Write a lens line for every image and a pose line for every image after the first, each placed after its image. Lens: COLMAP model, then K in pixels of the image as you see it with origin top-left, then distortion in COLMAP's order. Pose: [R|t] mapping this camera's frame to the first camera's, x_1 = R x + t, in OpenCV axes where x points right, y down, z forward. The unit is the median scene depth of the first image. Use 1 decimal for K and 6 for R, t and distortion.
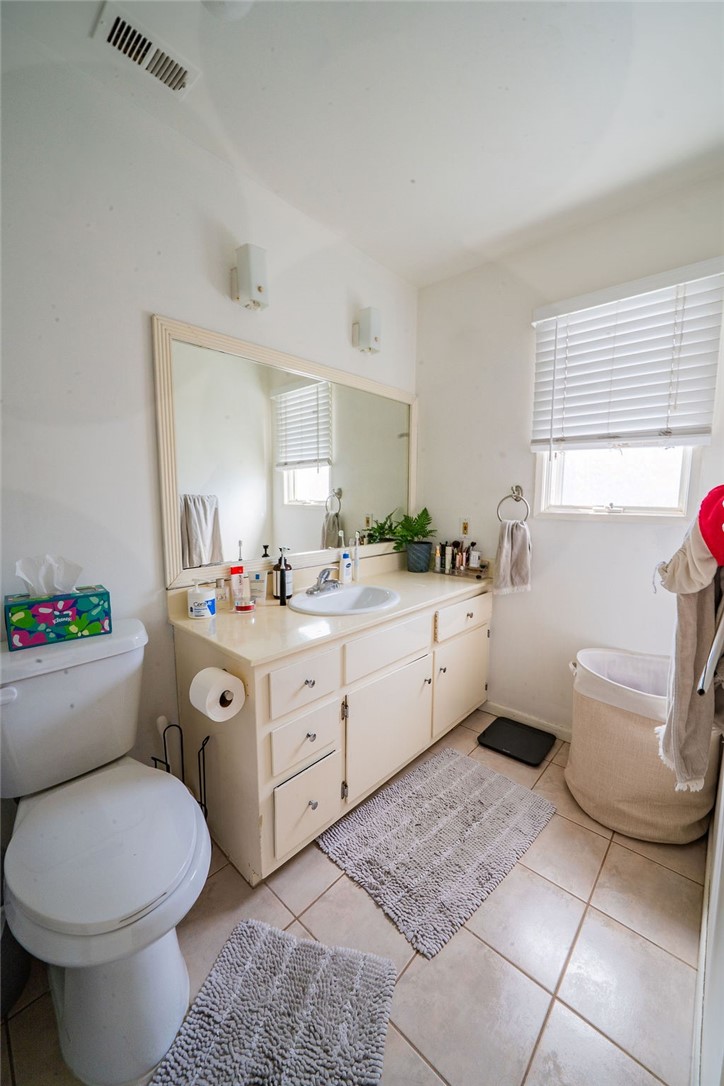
lens RADIAL K [[413.6, 0, 362.0], [0, 413.6, 543.0], [0, 0, 1]] dist [-0.000184, -0.000007]
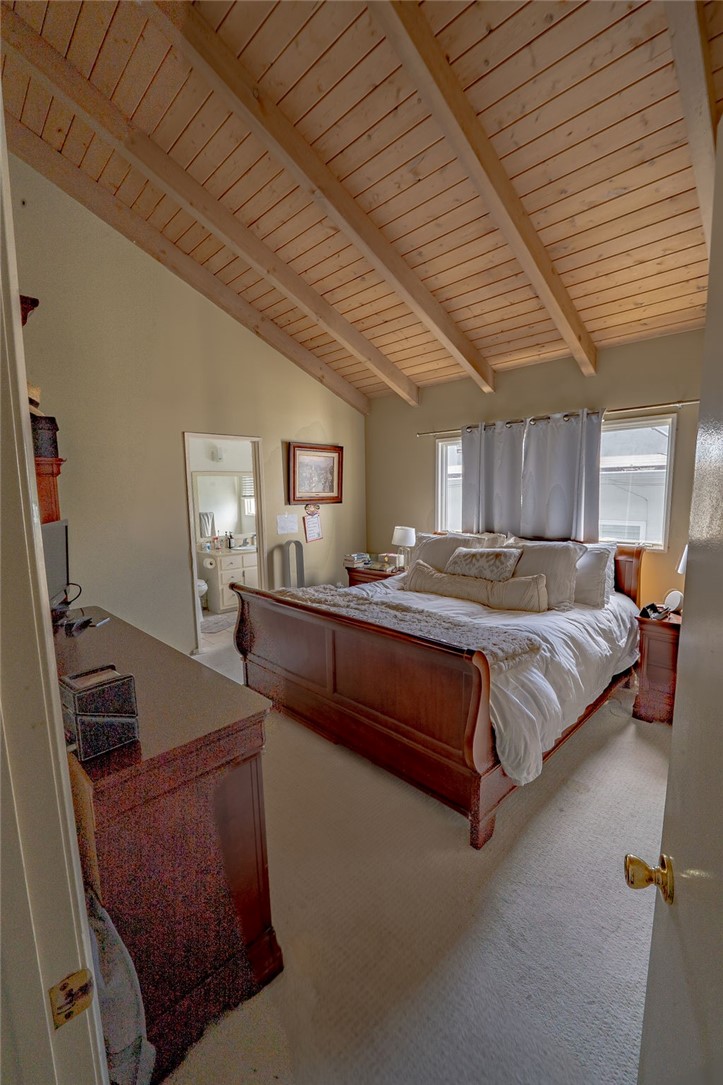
lens RADIAL K [[413.2, 0, 361.5], [0, 413.2, 542.5], [0, 0, 1]] dist [-0.000184, -0.000007]
pose [[0.999471, -0.013534, -0.029579, 0.946831], [0.013849, 0.999849, 0.010478, 0.075748], [0.029433, -0.010883, 0.999508, -2.256118]]
